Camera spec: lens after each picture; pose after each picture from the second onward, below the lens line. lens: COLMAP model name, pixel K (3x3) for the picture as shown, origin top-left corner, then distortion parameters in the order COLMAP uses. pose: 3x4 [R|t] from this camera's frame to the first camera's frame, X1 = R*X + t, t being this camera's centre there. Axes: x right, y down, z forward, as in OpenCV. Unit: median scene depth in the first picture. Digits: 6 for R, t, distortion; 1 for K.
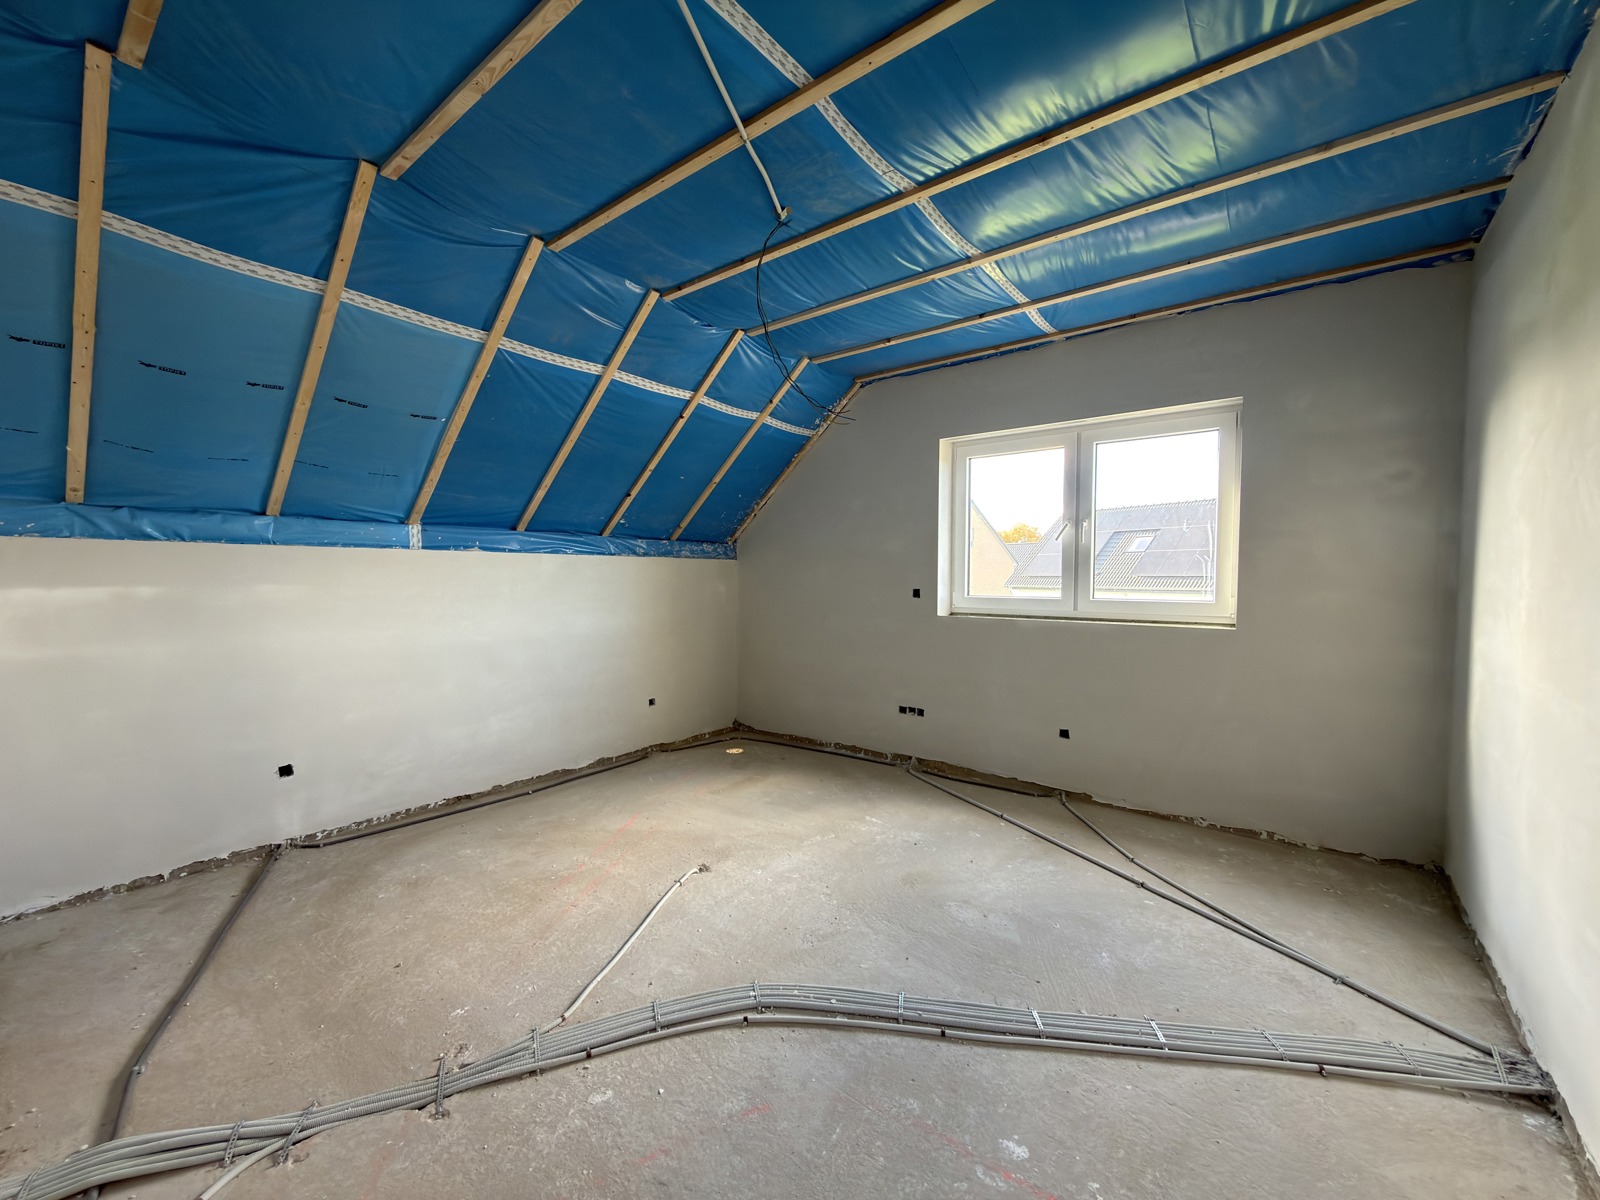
lens RADIAL K [[636.7, 0, 803.5], [0, 636.7, 601.9], [0, 0, 1]] dist [-0.001900, 0.000376]
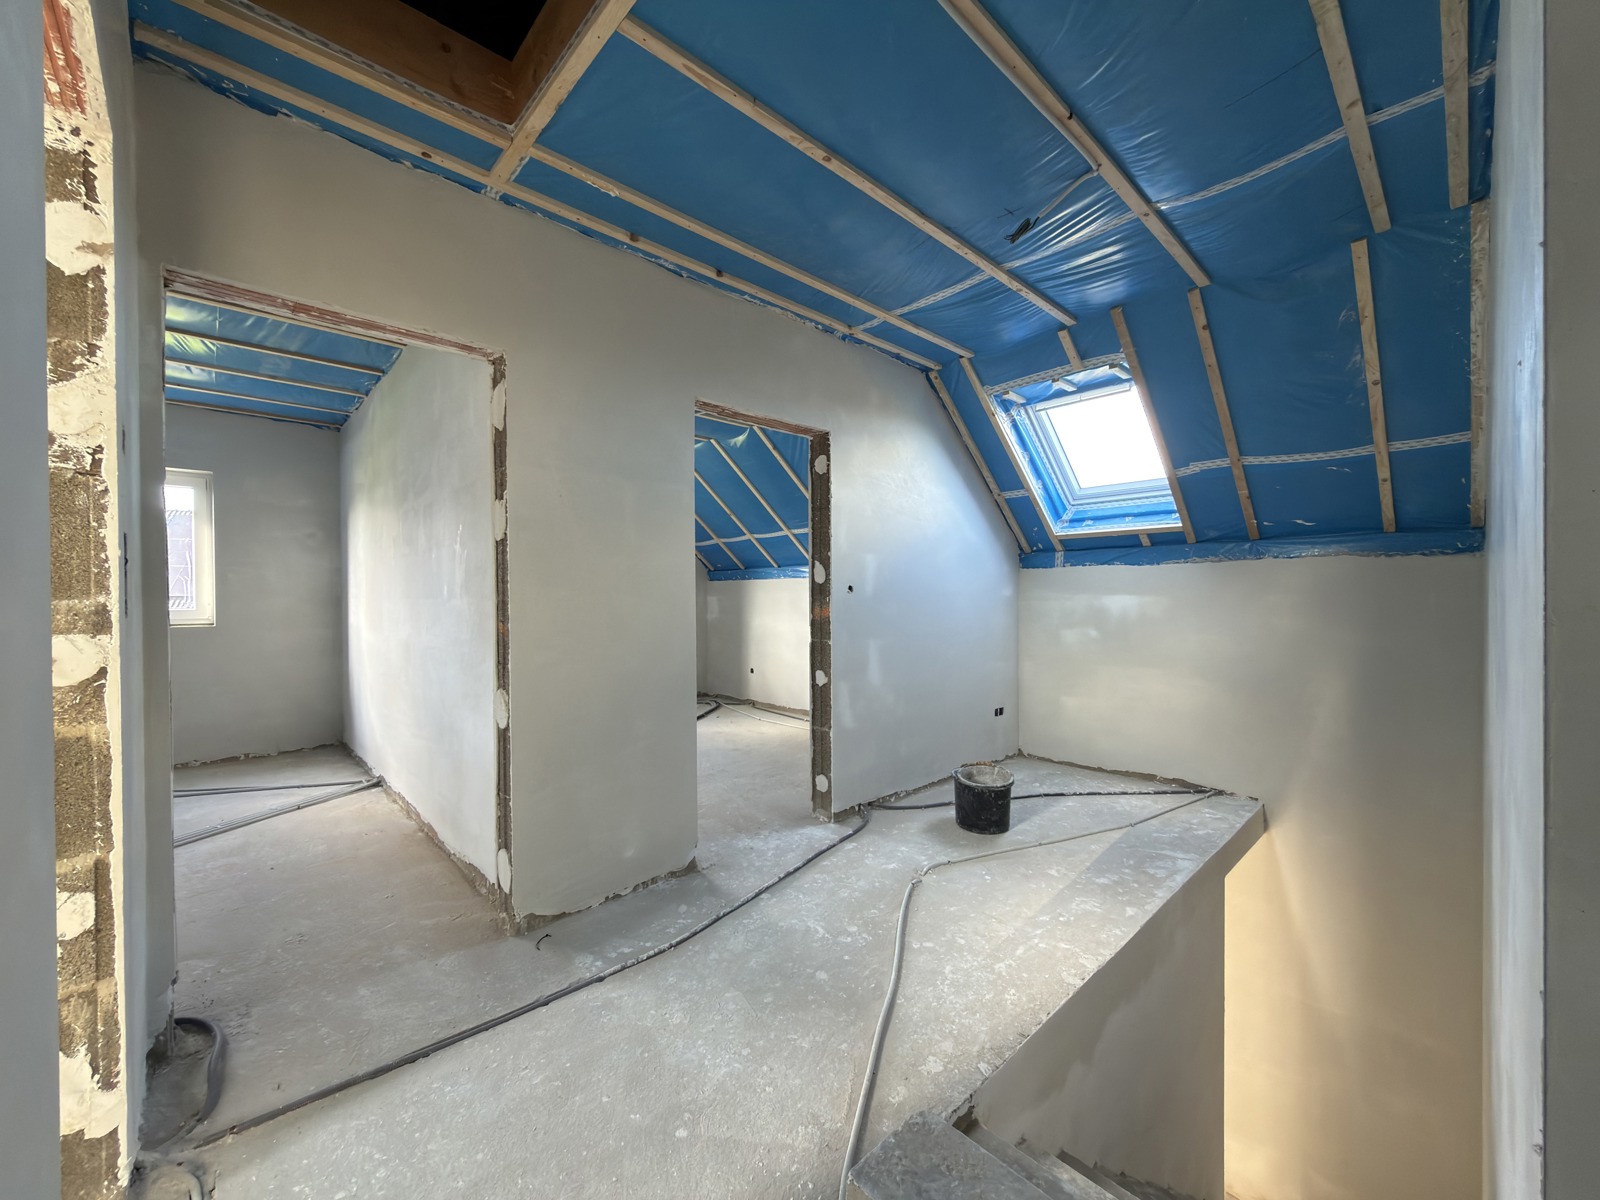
lens RADIAL K [[636.7, 0, 803.5], [0, 636.7, 601.9], [0, 0, 1]] dist [-0.001900, 0.000376]
pose [[0.142848, -0.021194, 0.989518, -0.698449], [0.038078, 0.999148, 0.015903, 0.016552], [-0.989012, 0.035407, 0.143534, -0.680115]]
